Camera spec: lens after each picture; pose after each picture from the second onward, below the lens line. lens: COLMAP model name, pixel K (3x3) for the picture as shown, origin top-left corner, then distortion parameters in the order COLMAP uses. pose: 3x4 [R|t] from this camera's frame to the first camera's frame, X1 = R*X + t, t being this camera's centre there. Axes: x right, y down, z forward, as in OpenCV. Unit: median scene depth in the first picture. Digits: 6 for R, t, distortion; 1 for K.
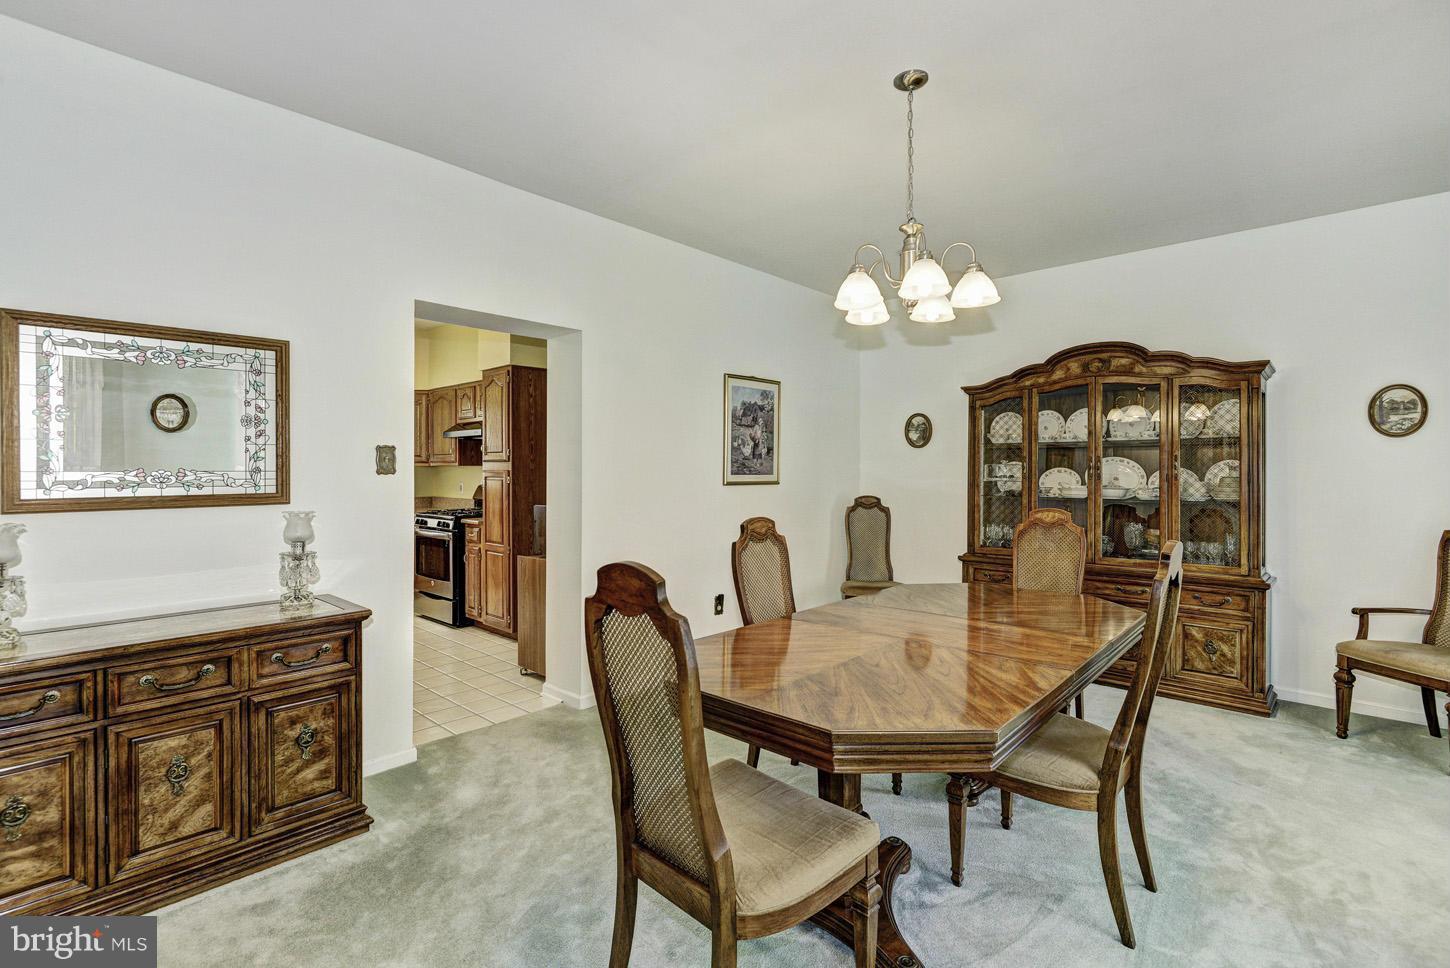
lens RADIAL K [[664.9, 0, 725.0], [0, 664.9, 484.0], [0, 0, 1]] dist [0.000886, 0.000069]
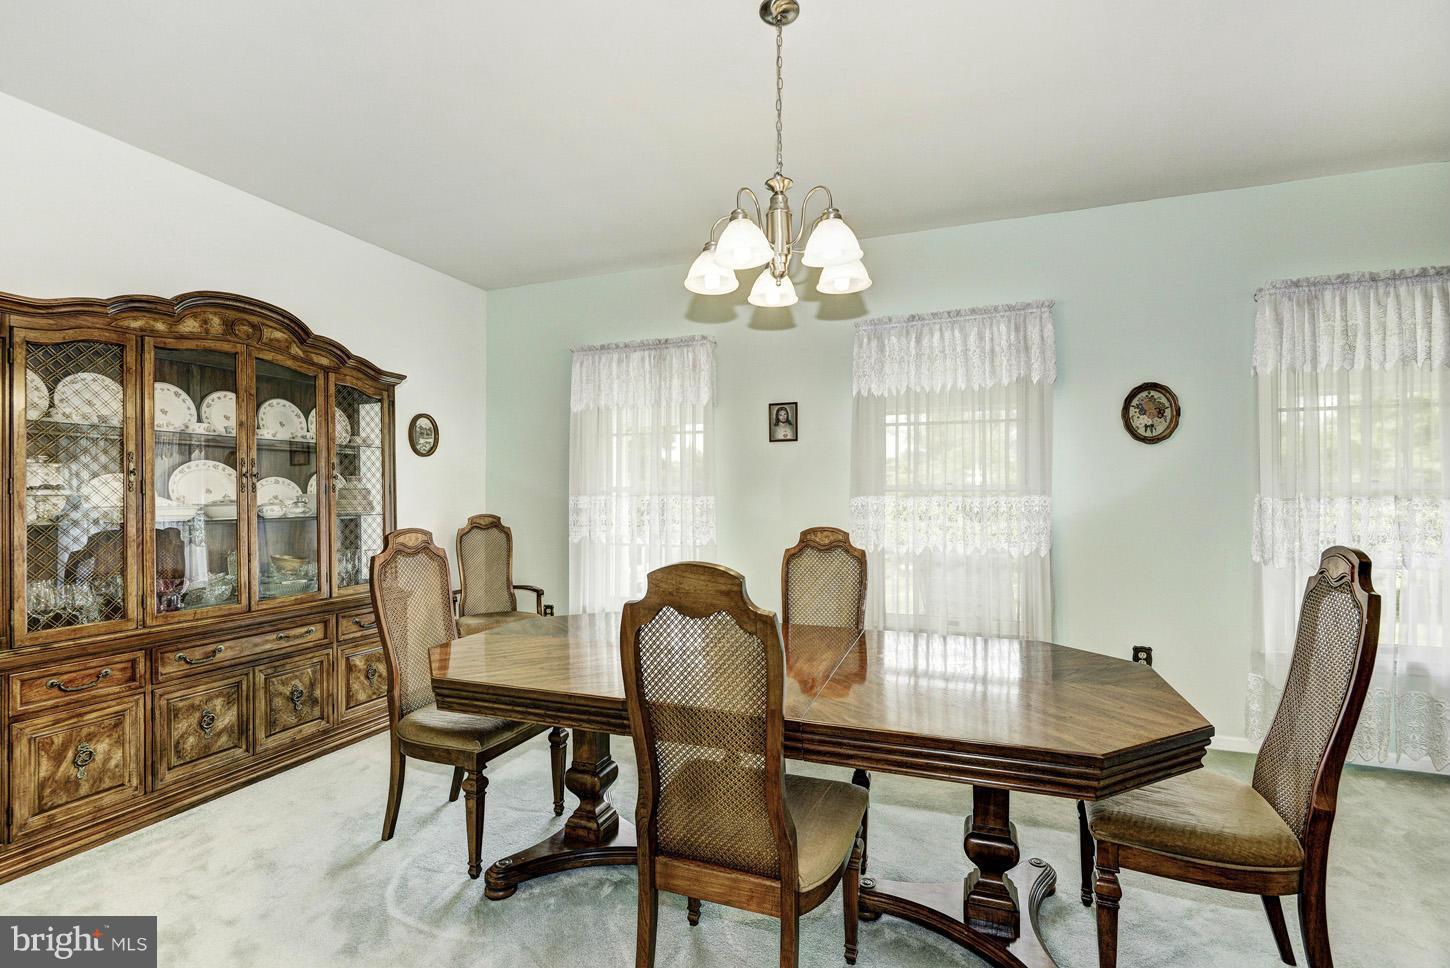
lens RADIAL K [[669.2, 0, 731.9], [0, 669.2, 488.6], [0, 0, 1]] dist [0.003935, 0.000023]
pose [[-0.365358, 0.012386, 0.930785, -0.310948], [0.023661, 0.999712, -0.004016, 0.006038], [-0.930566, 0.020556, -0.365546, 0.834716]]
